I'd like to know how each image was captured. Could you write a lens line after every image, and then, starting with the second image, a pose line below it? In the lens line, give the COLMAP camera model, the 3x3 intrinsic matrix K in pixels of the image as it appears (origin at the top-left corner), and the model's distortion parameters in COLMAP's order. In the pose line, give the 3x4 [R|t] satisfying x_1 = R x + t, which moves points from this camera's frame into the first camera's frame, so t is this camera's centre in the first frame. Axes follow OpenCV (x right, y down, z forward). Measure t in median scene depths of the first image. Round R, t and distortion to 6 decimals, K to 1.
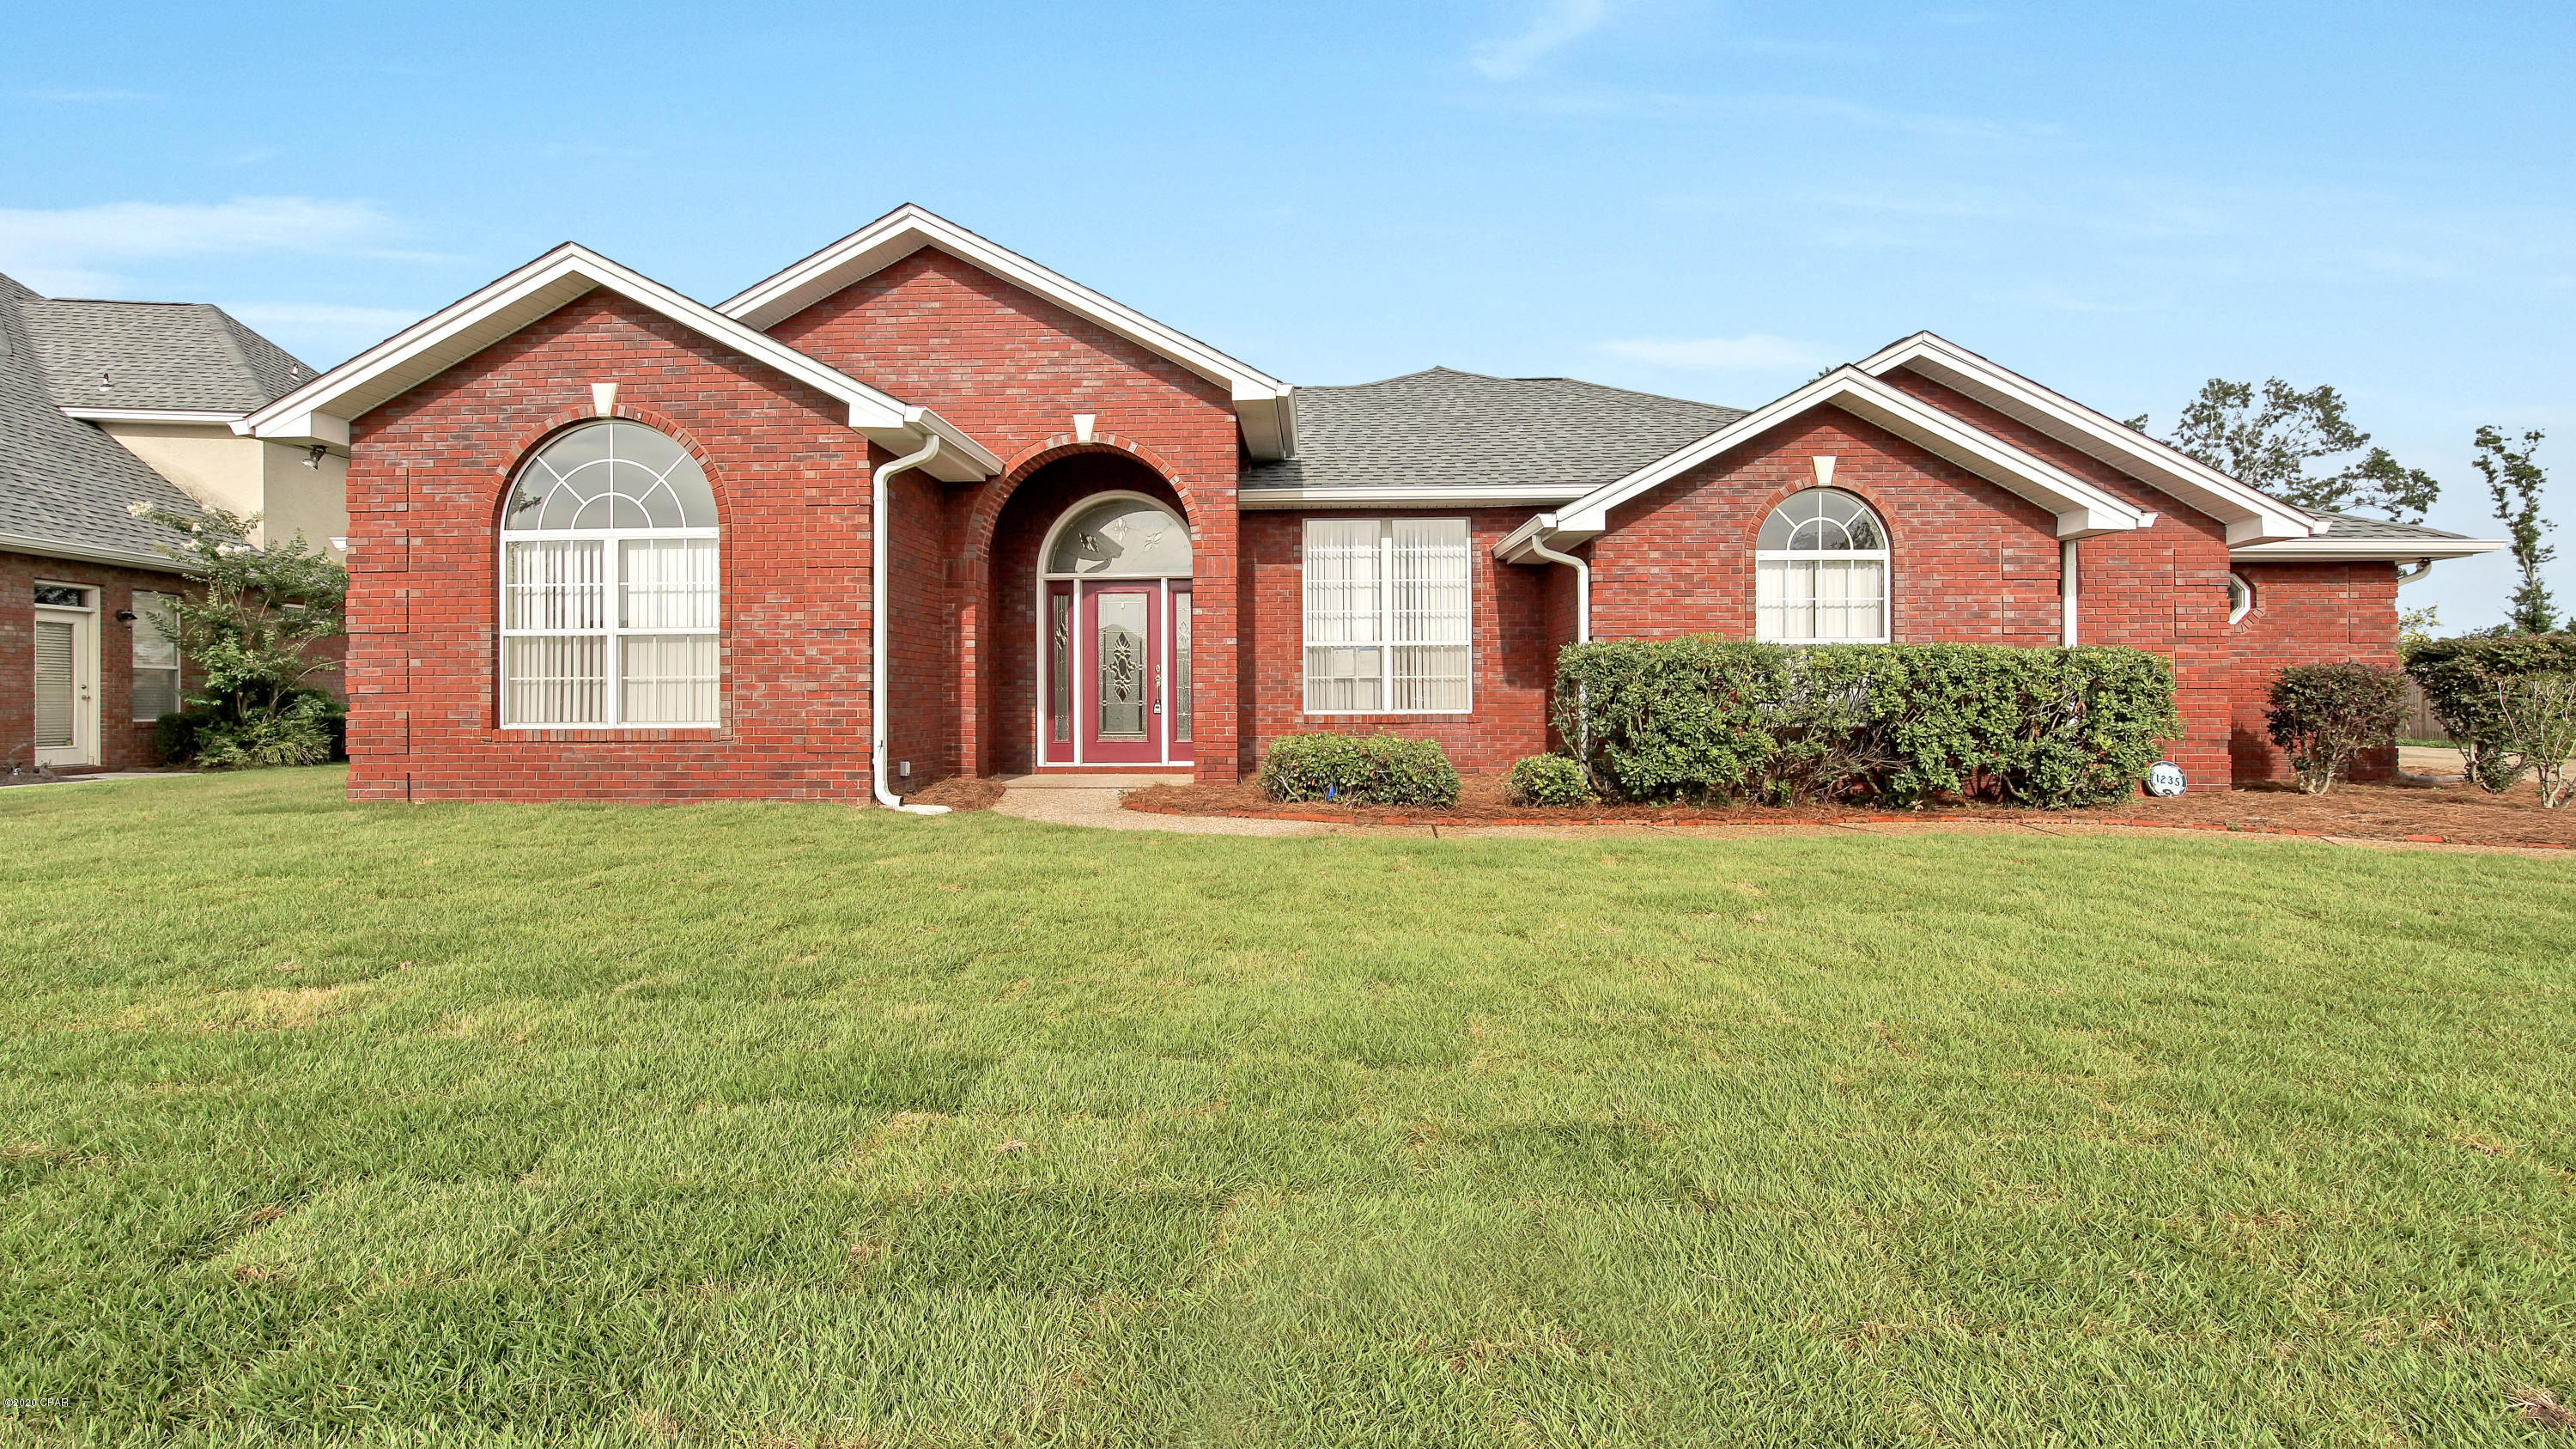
lens RADIAL K [[1221.3, 0, 1278.7], [0, 1221.3, 705.6], [0, 0, 1]] dist [-0.011778, -0.000525]
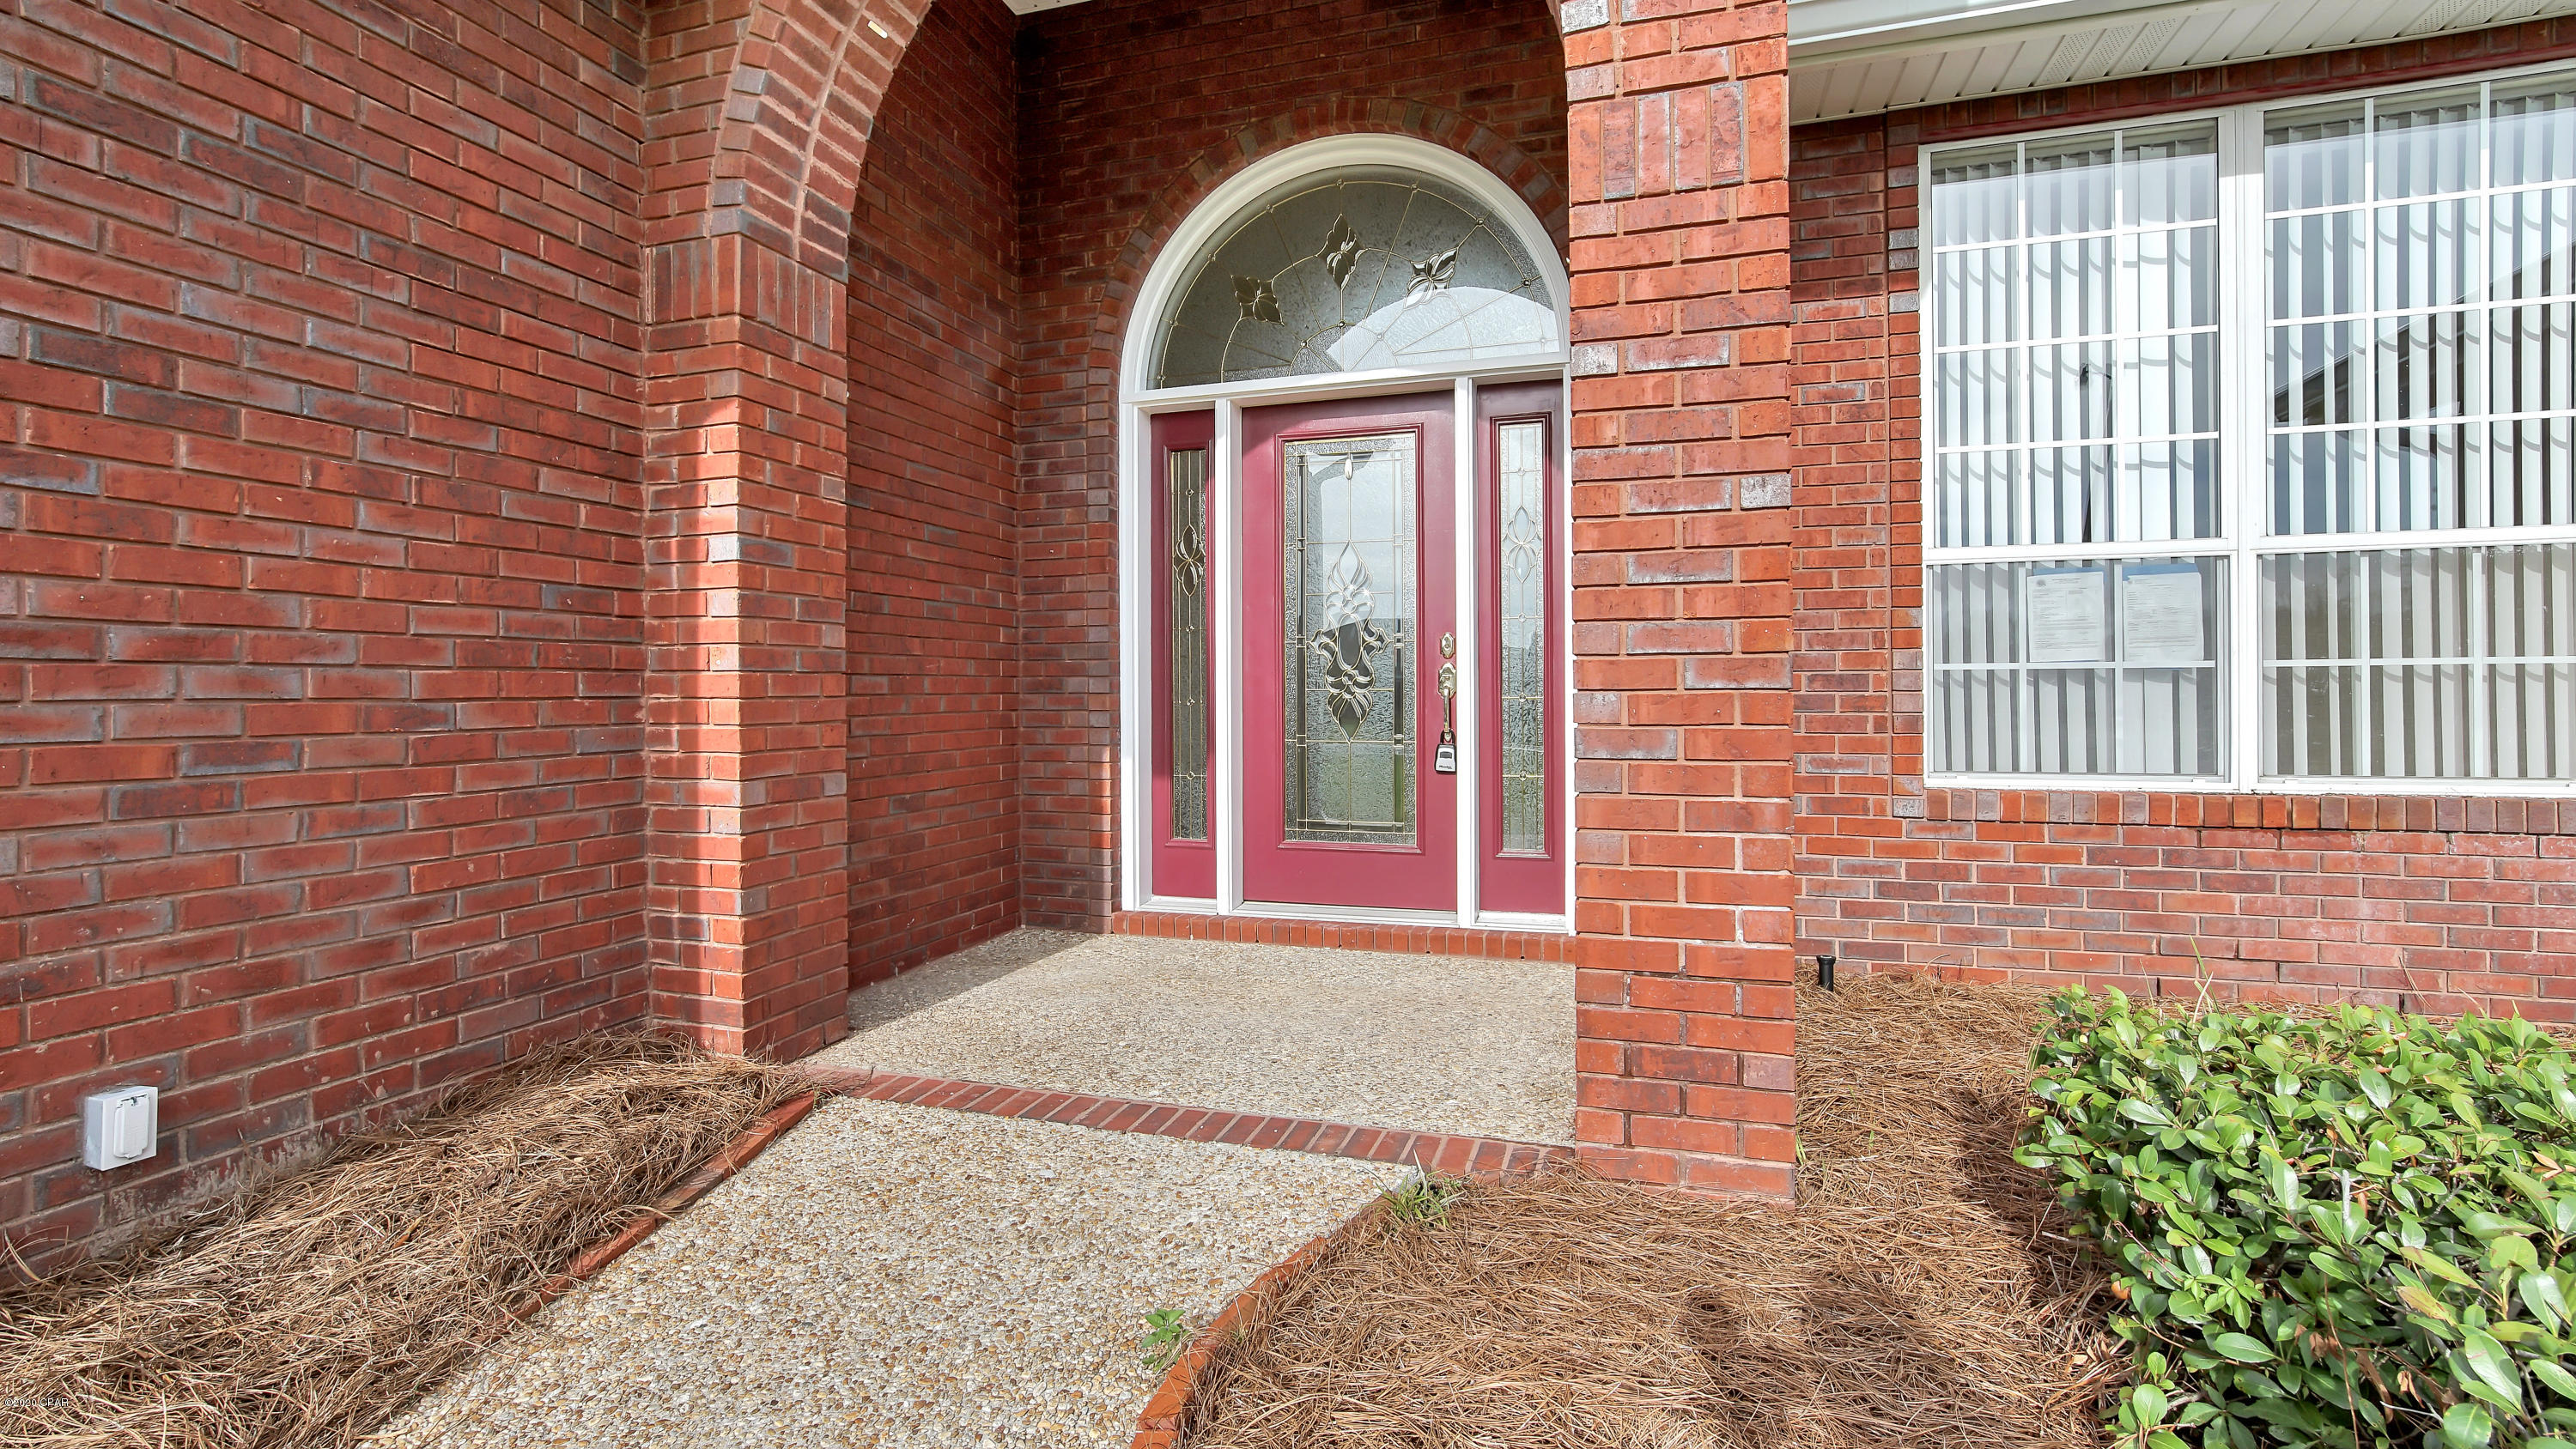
lens RADIAL K [[1220.9, 0, 1278.7], [0, 1220.9, 705.6], [0, 0, 1]] dist [-0.011778, -0.000525]
pose [[0.963374, 0.002453, -0.268150, -0.069380], [-0.000919, 0.999983, 0.005844, -0.019762], [0.268159, -0.005383, 0.963360, 0.876098]]
